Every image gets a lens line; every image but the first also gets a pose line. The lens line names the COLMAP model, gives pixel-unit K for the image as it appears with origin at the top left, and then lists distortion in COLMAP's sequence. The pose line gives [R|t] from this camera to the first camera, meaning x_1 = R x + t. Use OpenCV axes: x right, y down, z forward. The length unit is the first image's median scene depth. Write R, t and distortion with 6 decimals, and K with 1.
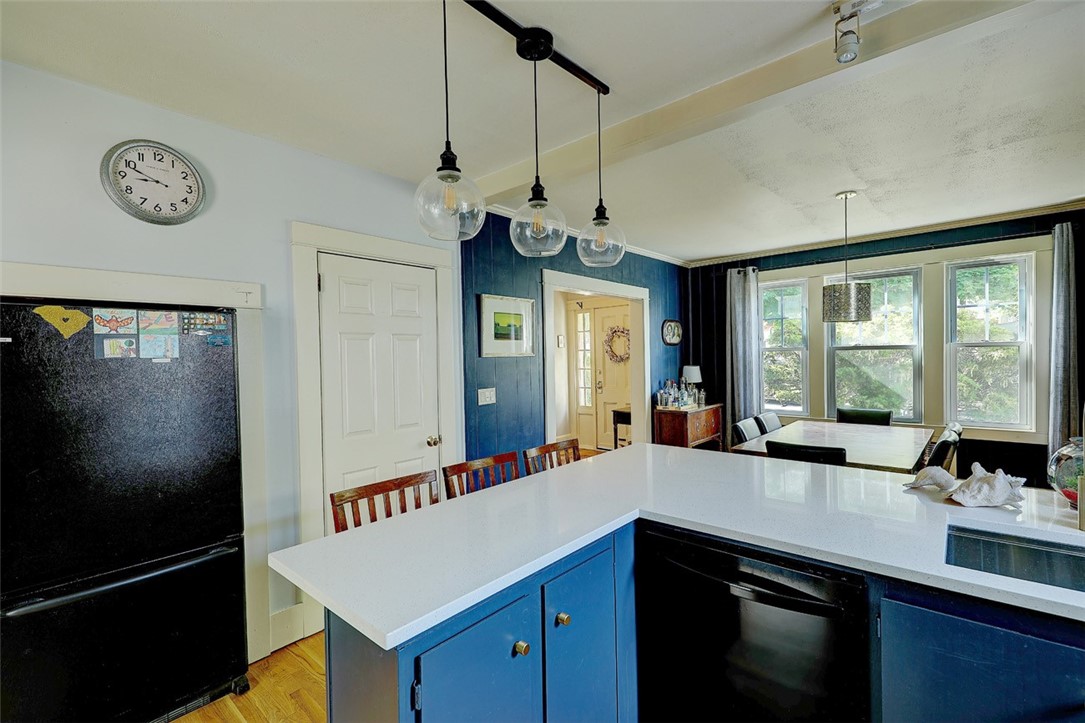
lens RADIAL K [[501.4, 0, 538.8], [0, 501.4, 369.4], [0, 0, 1]] dist [0.023290, 0.000326]
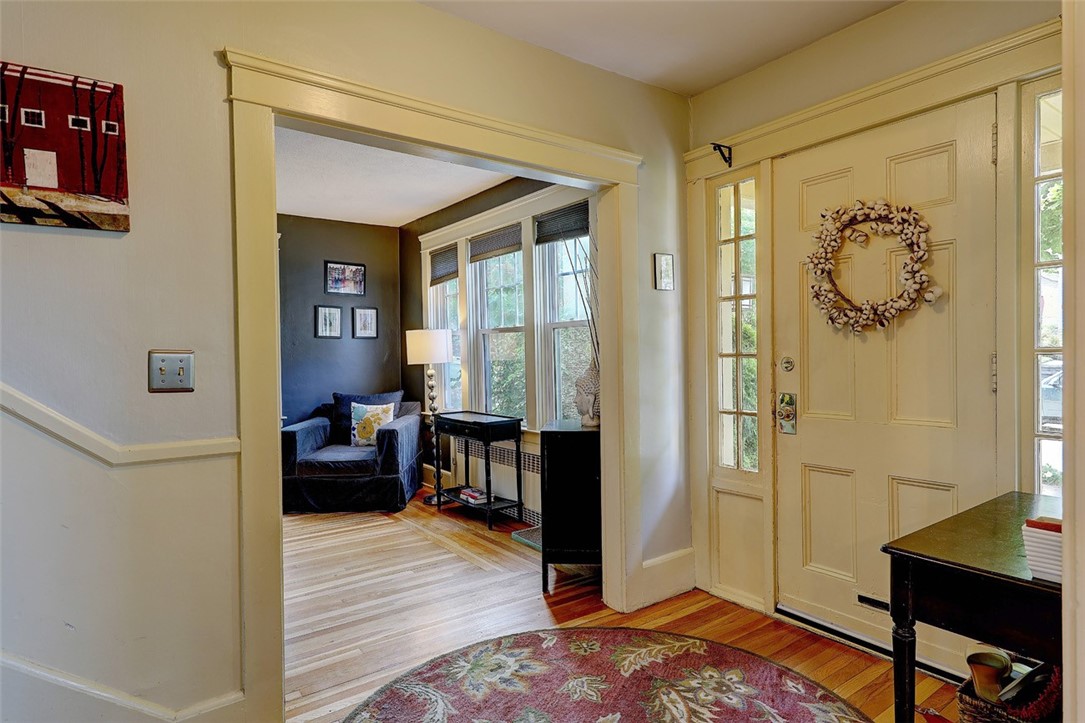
lens RADIAL K [[586.3, 0, 535.2], [0, 586.3, 366.3], [0, 0, 1]] dist [0.001408, -0.000806]
pose [[0.970539, 0.015991, -0.240413, 0.057116], [-0.018408, 0.999800, -0.007810, 0.011880], [0.240240, 0.012005, 0.970639, 0.612628]]
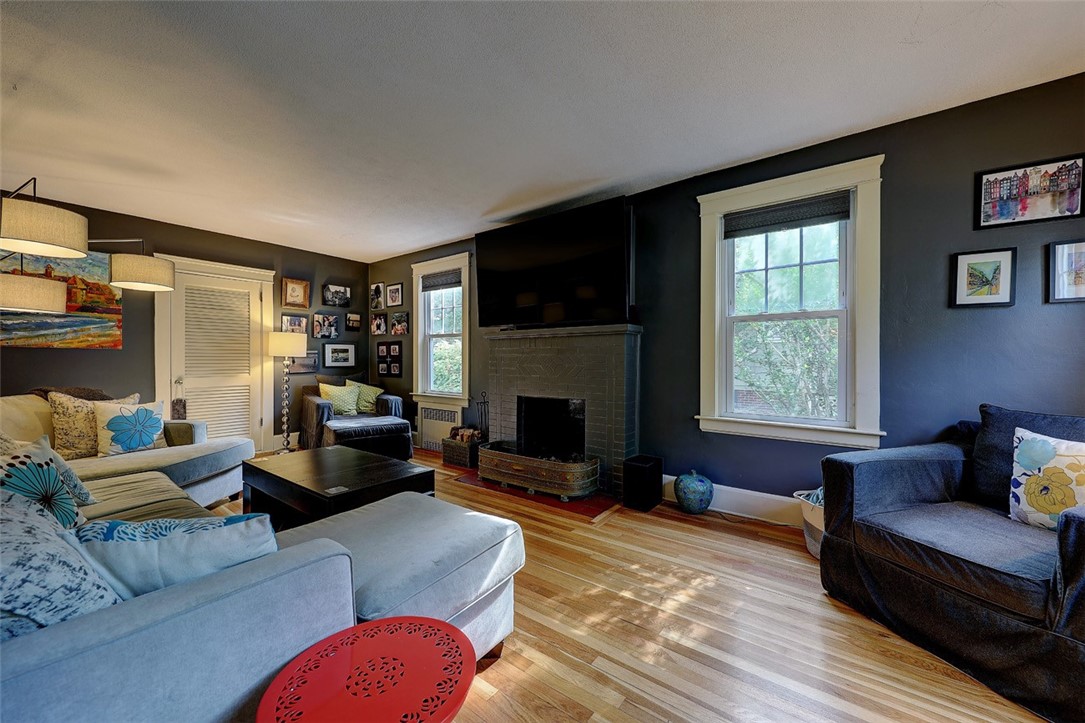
lens RADIAL K [[420.6, 0, 544.8], [0, 420.6, 361.1], [0, 0, 1]] dist [0.000586, -0.000097]
pose [[0.054599, 0.020195, -0.998304, -0.100399], [-0.032523, 0.999301, 0.018437, 0.019586], [0.997979, 0.031461, 0.055217, 0.965965]]
